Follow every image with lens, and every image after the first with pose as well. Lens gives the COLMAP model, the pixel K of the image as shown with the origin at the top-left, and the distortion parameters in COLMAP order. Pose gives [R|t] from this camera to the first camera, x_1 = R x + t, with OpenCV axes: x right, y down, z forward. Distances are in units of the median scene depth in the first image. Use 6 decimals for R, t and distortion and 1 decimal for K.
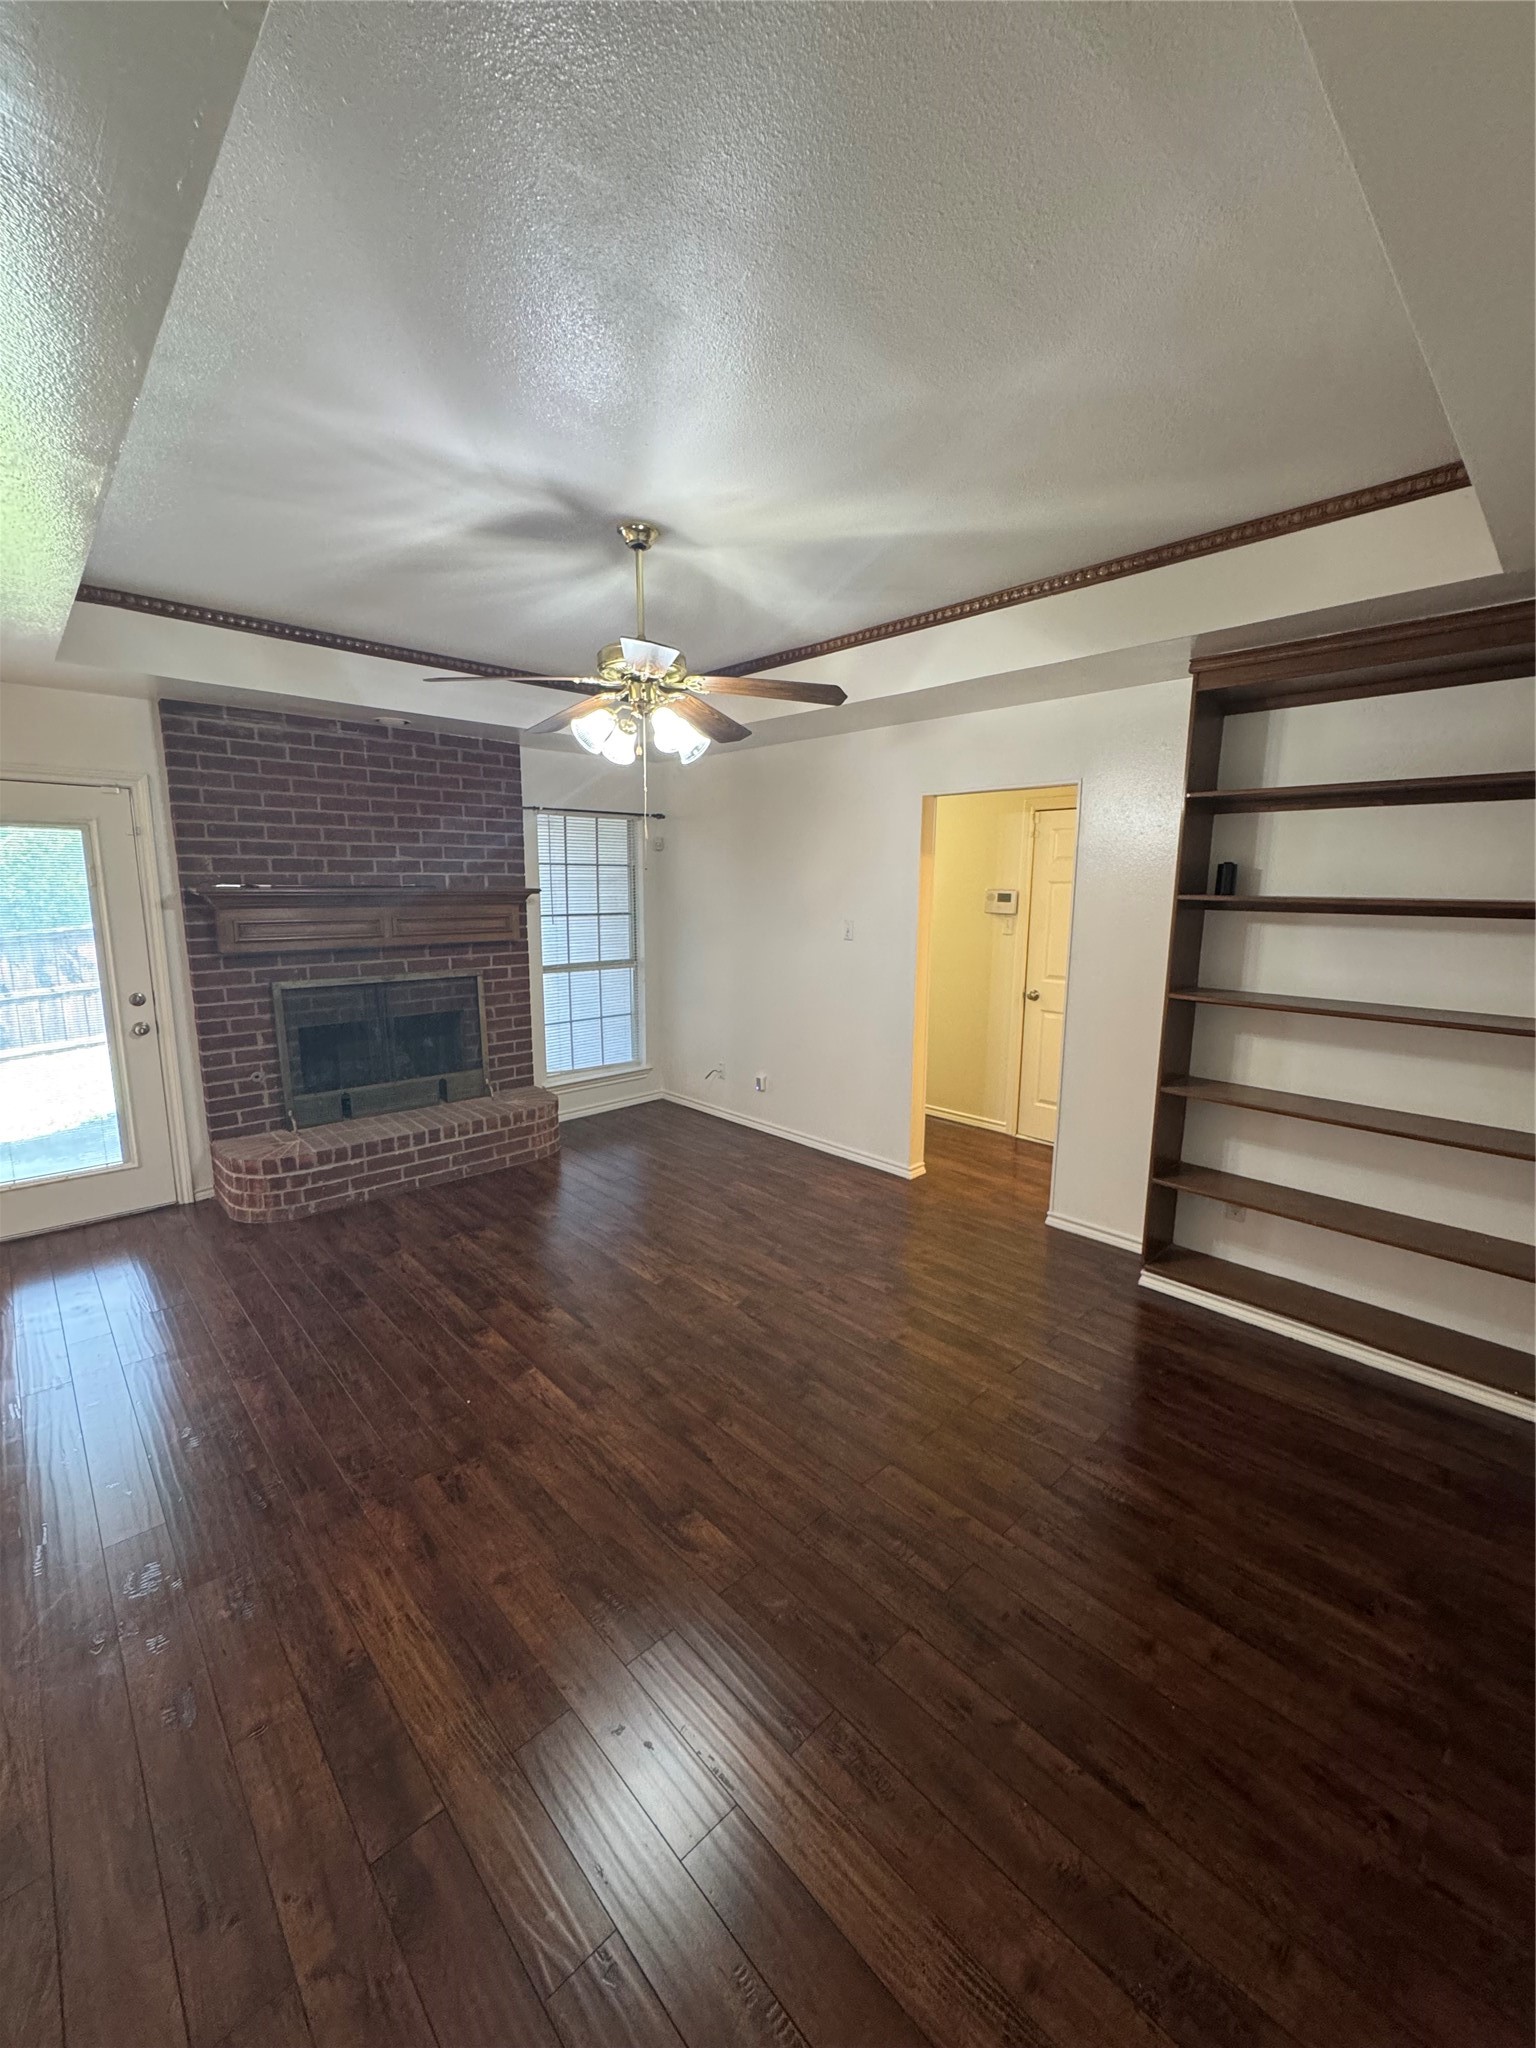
lens RADIAL K [[814.4, 0, 775.0], [0, 814.4, 1027.2], [0, 0, 1]] dist [-0.003024, 0.000788]
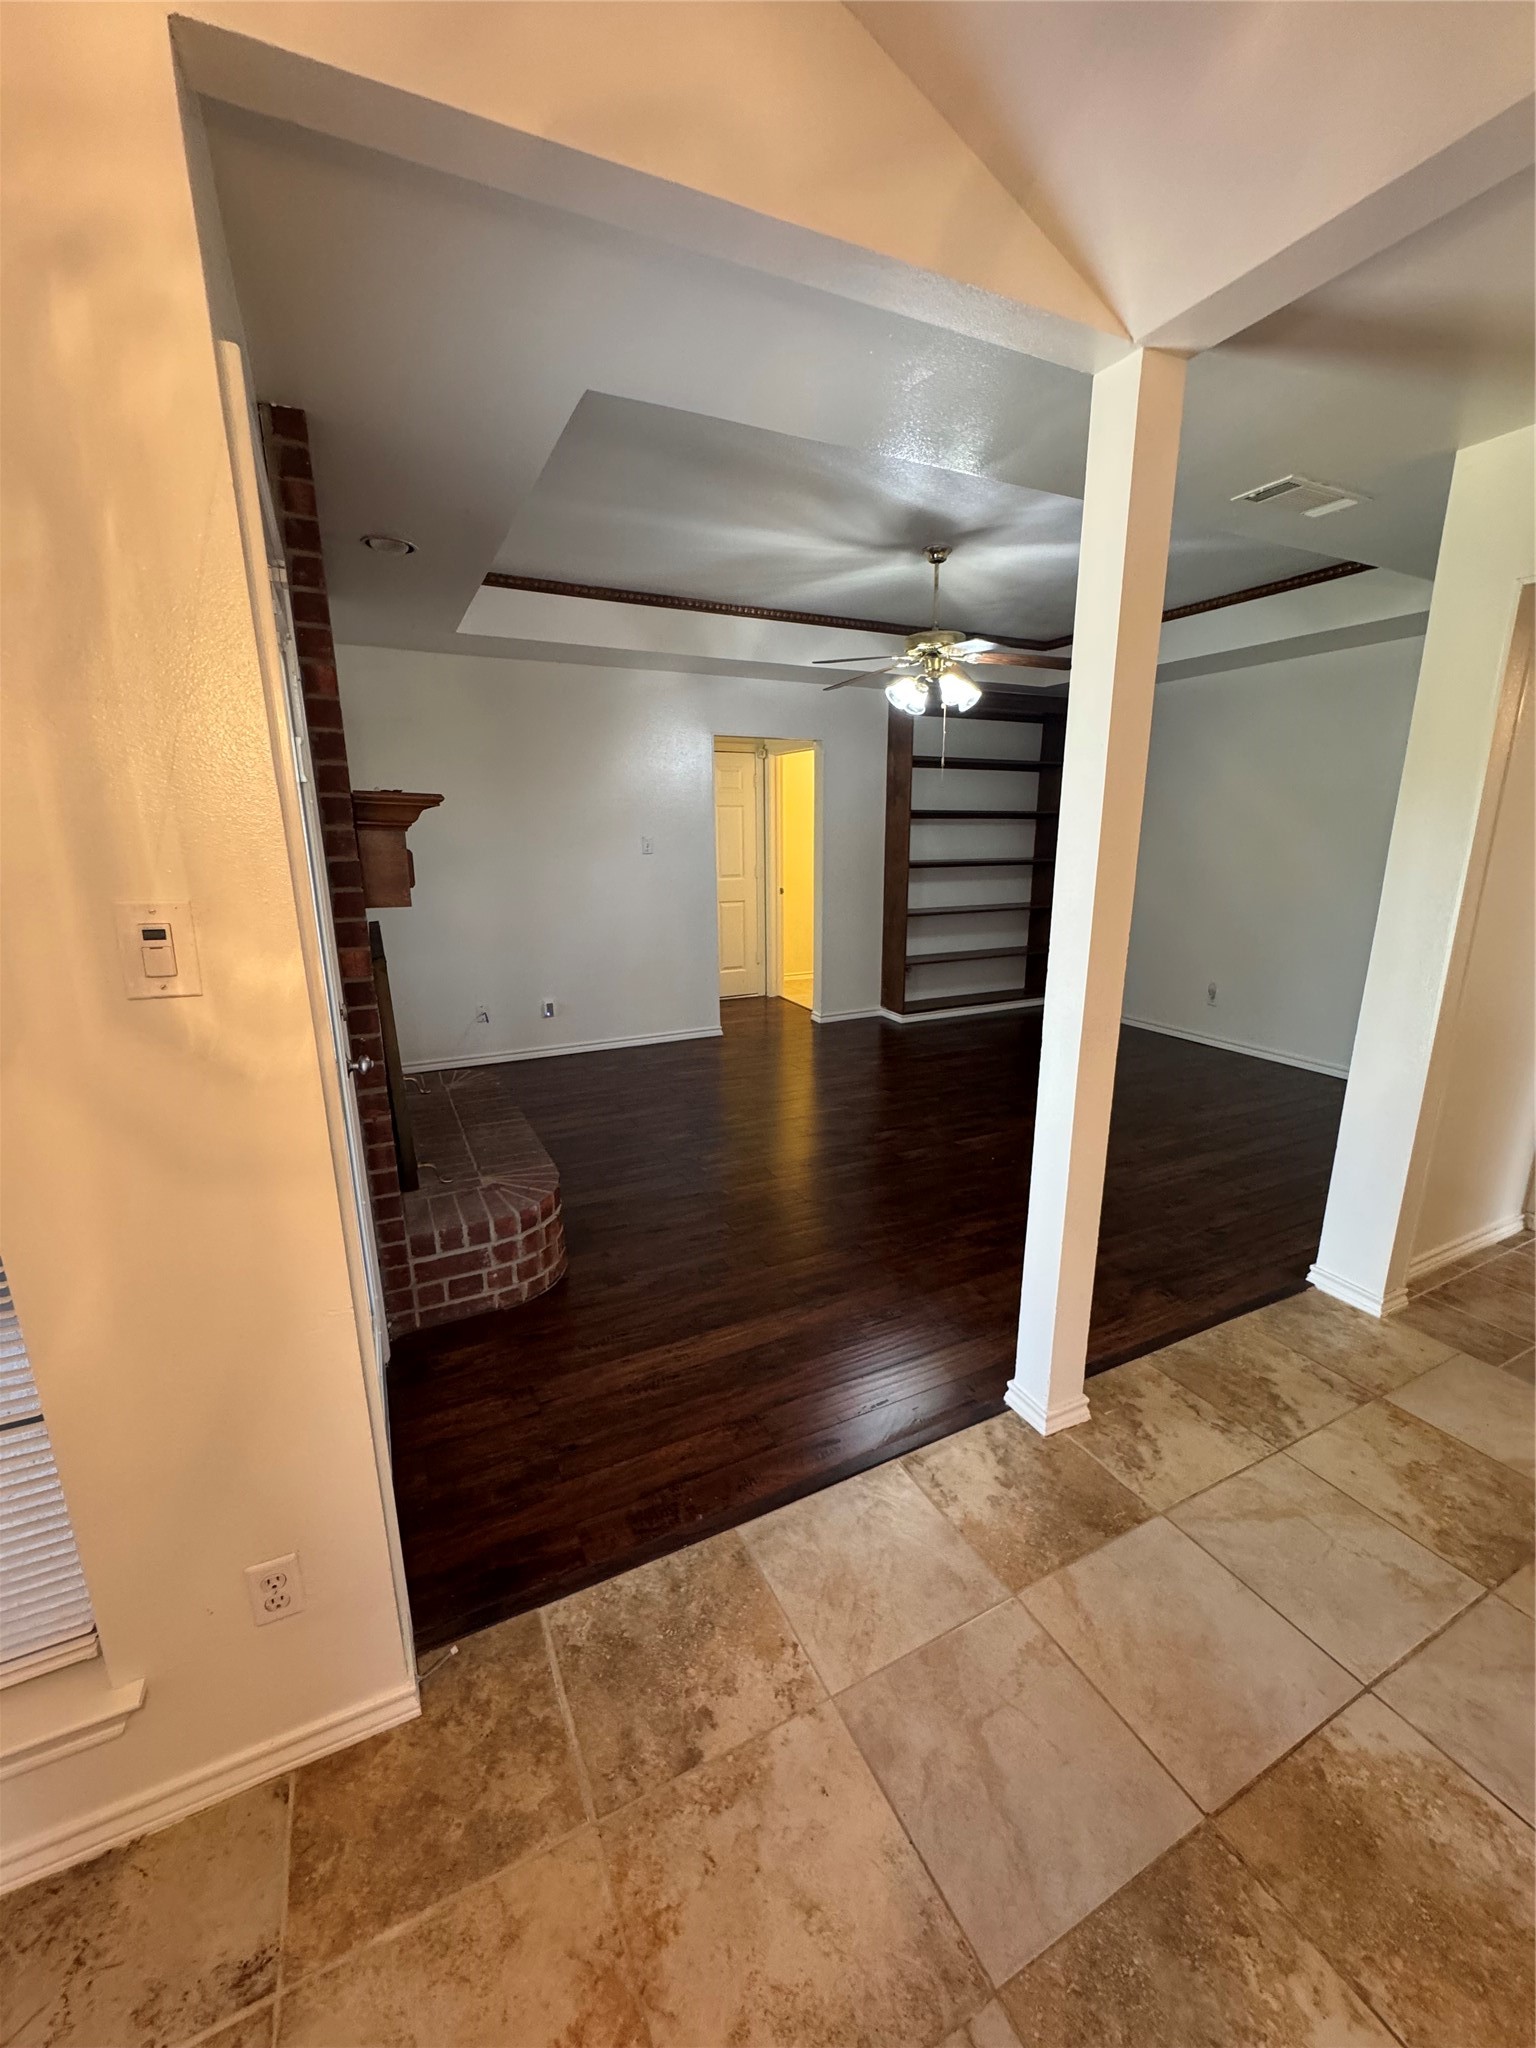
lens RADIAL K [[814.4, 0, 780.3], [0, 814.4, 1019.9], [0, 0, 1]] dist [-0.003024, 0.000788]
pose [[0.292572, -0.230854, 0.927959, -1.496136], [0.172406, 0.967253, 0.186272, -0.093956], [-0.940573, 0.105488, 0.322792, 0.729642]]
